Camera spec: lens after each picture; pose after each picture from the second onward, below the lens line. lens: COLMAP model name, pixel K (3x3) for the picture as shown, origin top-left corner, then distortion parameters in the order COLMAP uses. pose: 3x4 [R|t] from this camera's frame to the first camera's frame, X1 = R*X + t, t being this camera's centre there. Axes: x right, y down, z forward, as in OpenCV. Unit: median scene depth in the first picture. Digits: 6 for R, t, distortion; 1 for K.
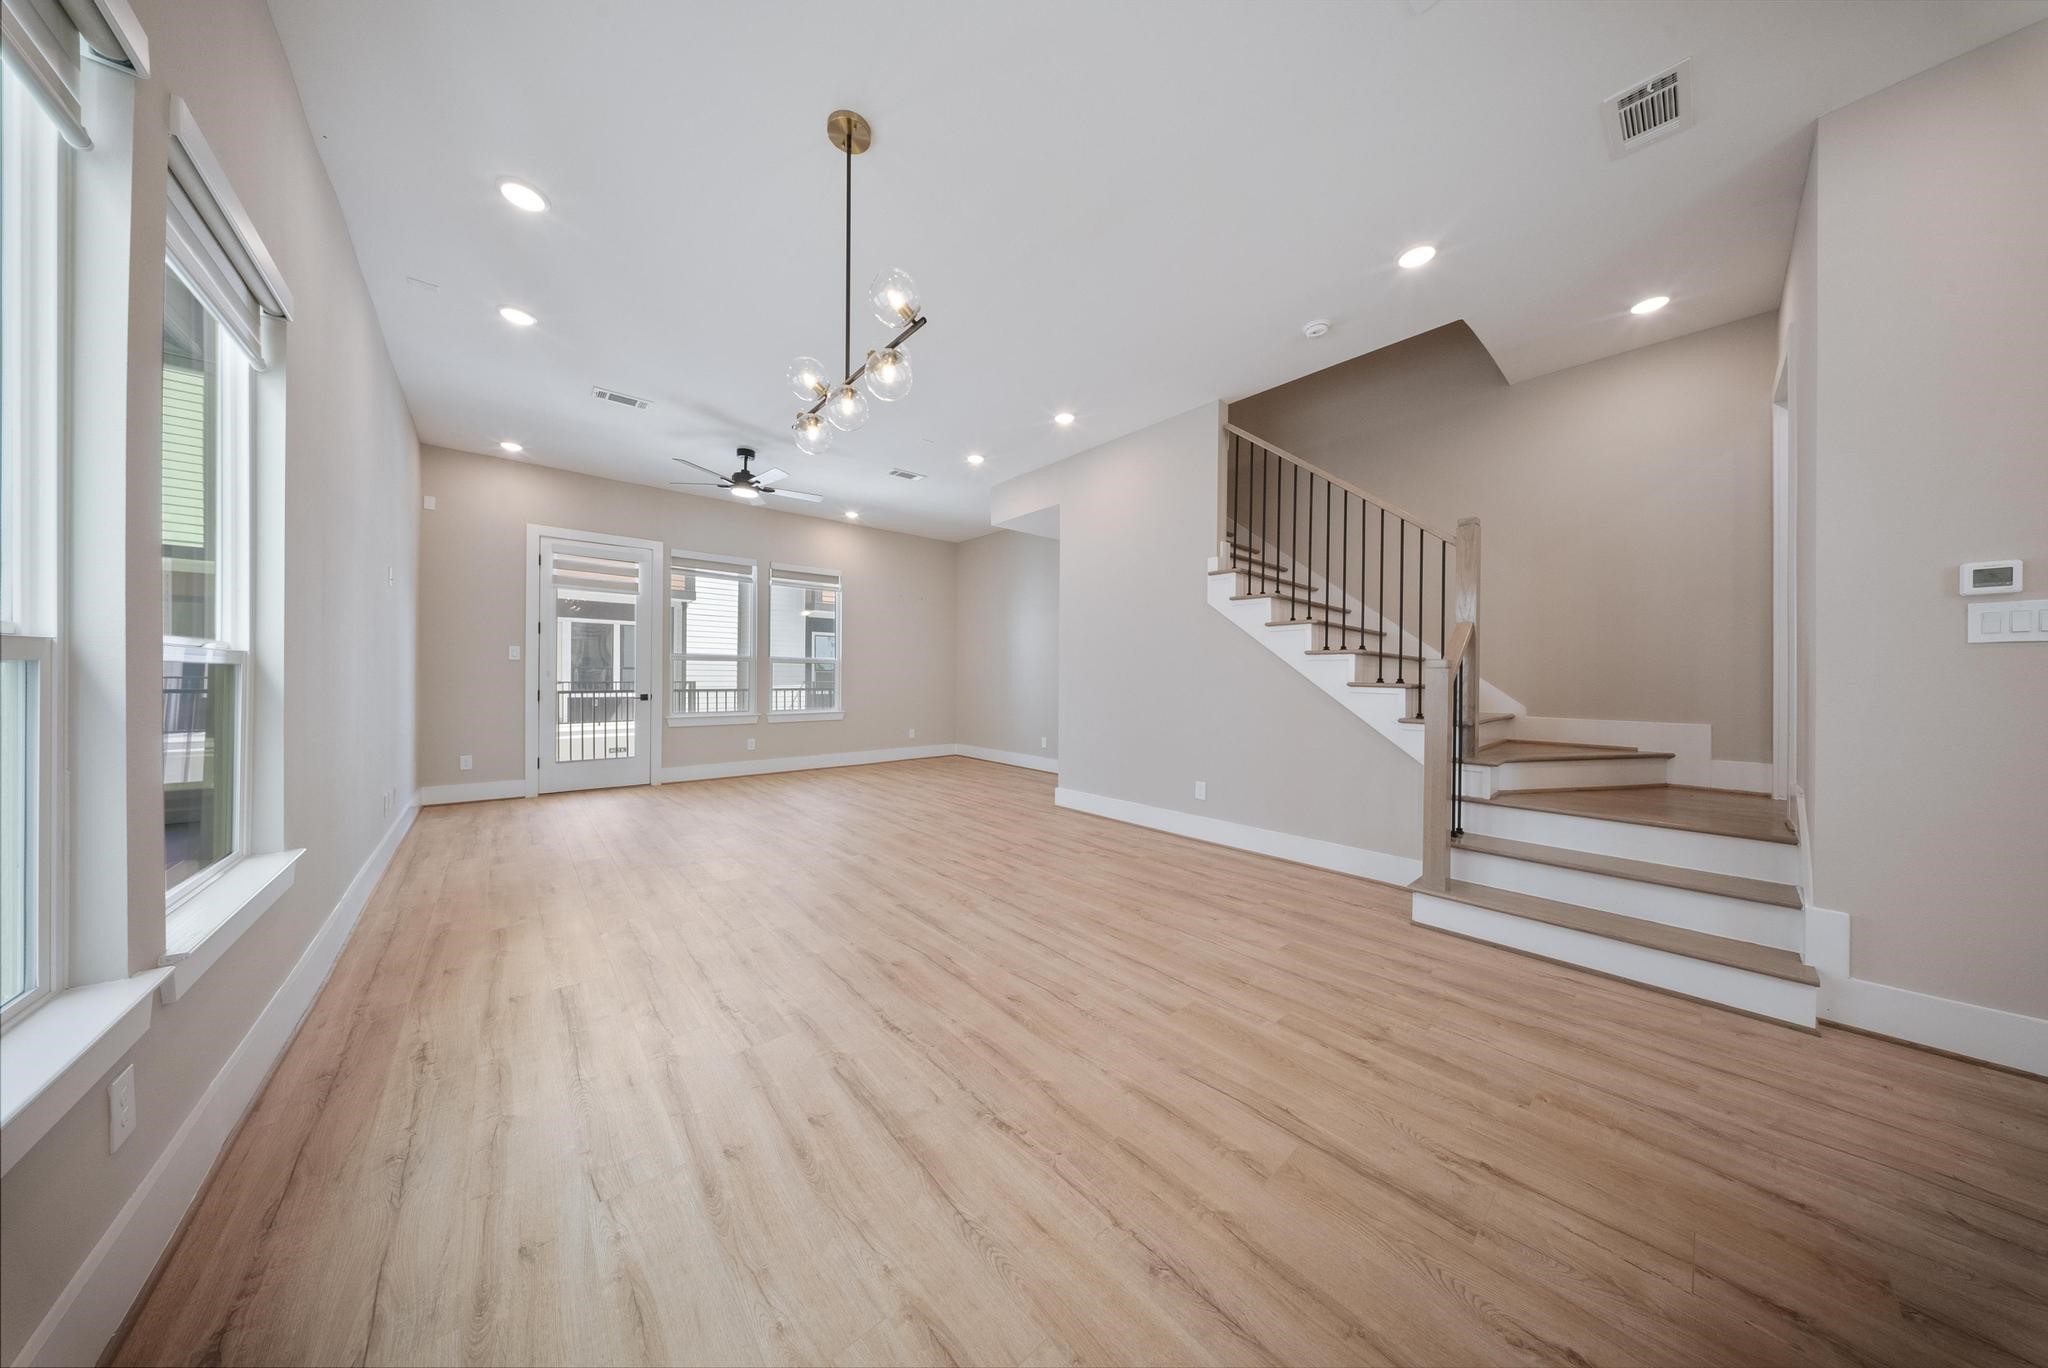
lens RADIAL K [[603.6, 0, 1034.5], [0, 603.6, 679.8], [0, 0, 1]] dist [-0.000991, -0.000395]
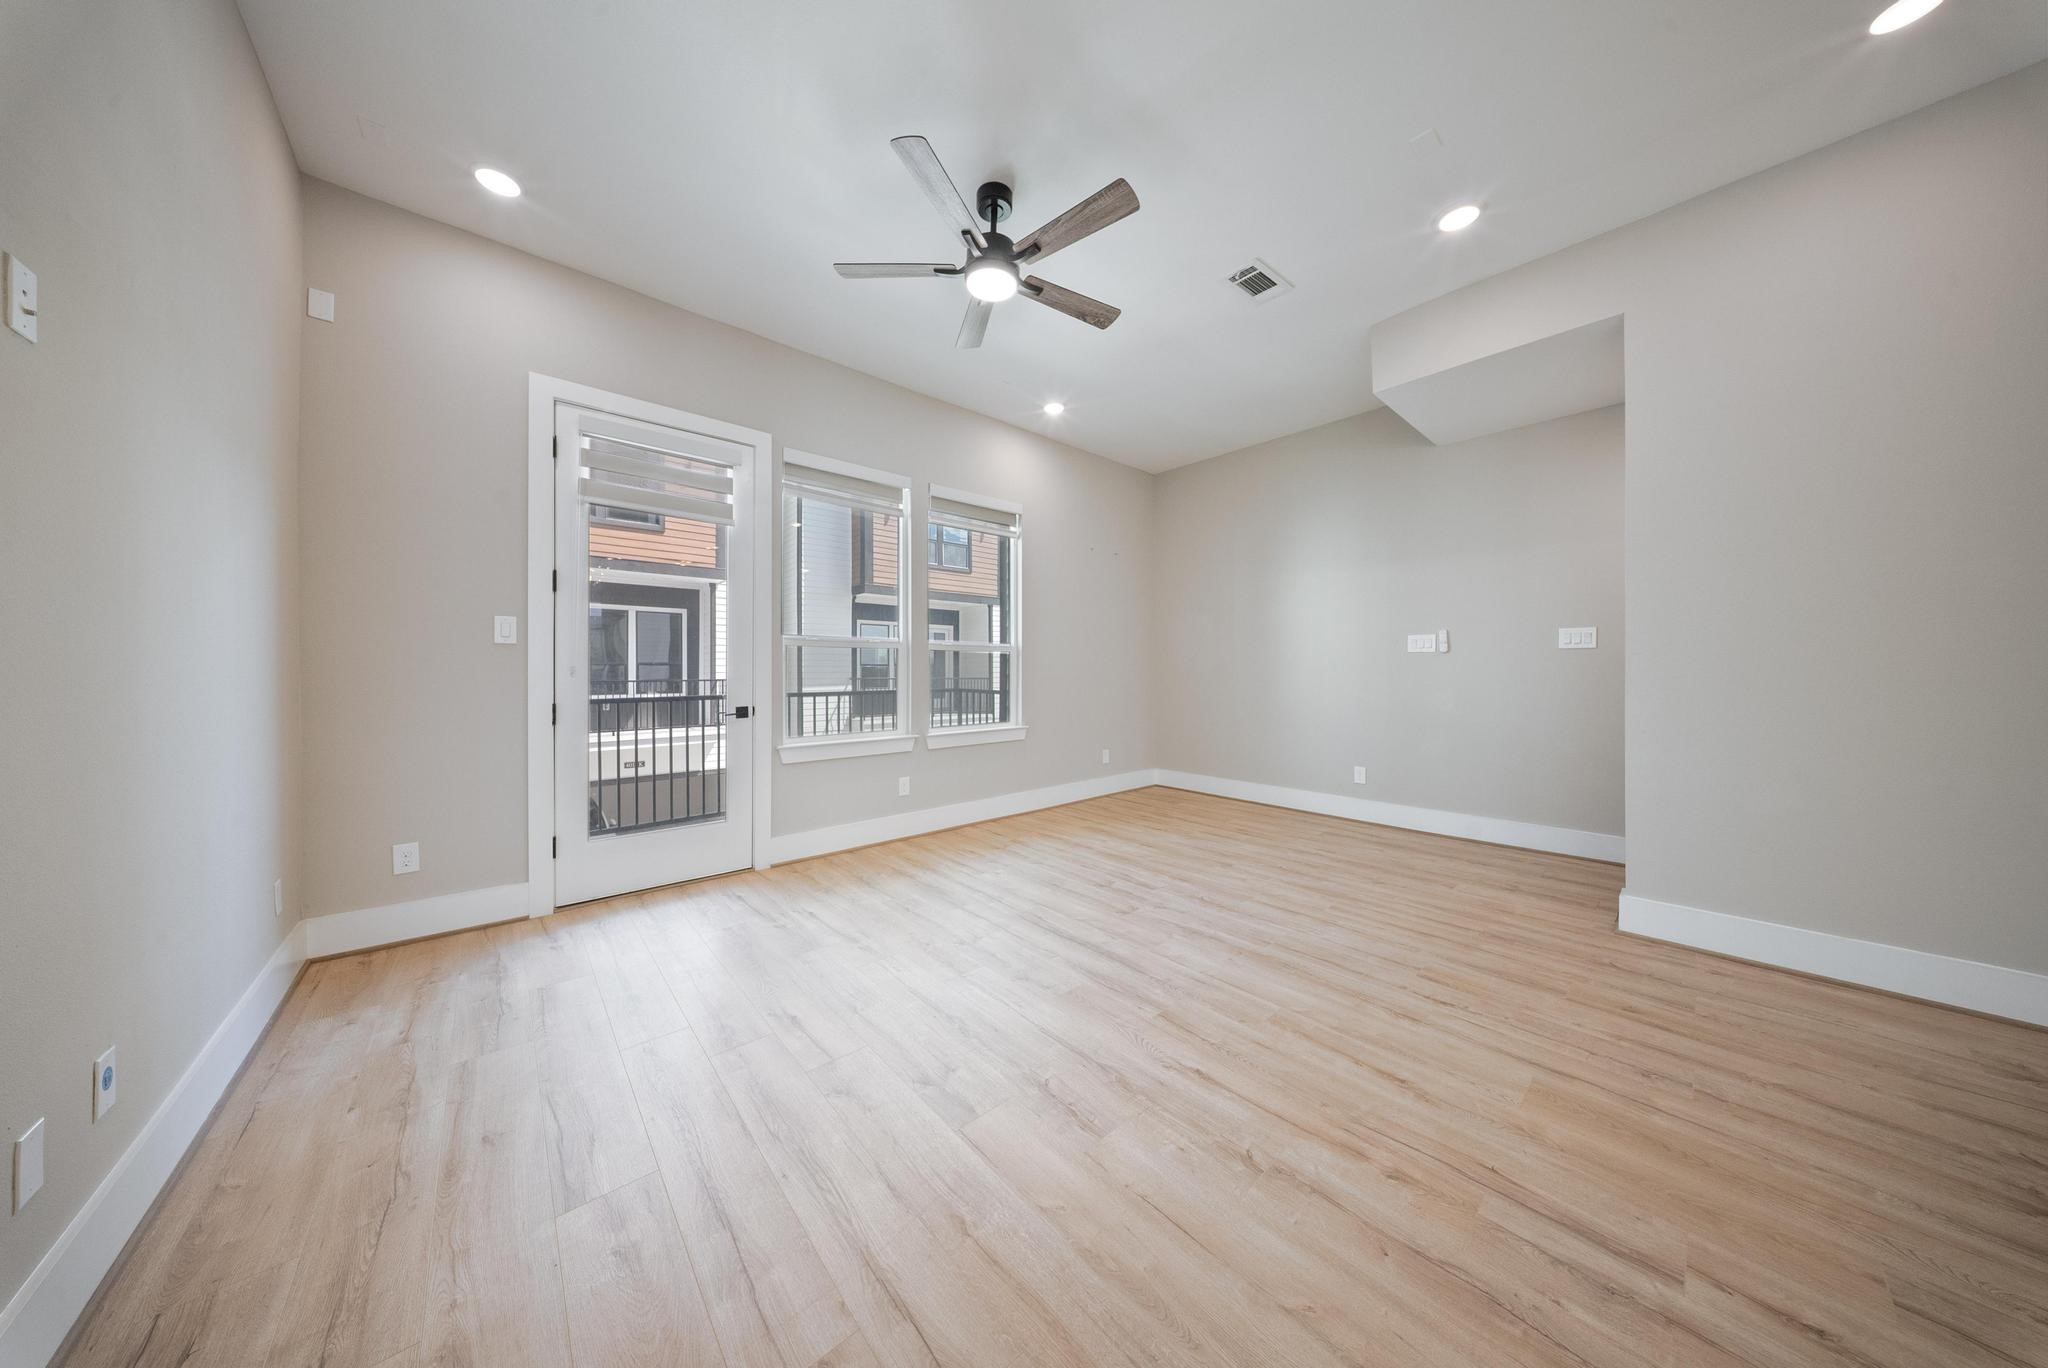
lens RADIAL K [[603.6, 0, 1027.5], [0, 603.6, 670.7], [0, 0, 1]] dist [-0.000991, -0.000395]
pose [[0.999955, -0.009515, -0.000395, -0.426314], [0.009514, 0.999949, -0.003408, -0.005262], [0.000427, 0.003404, 0.999994, 0.495977]]
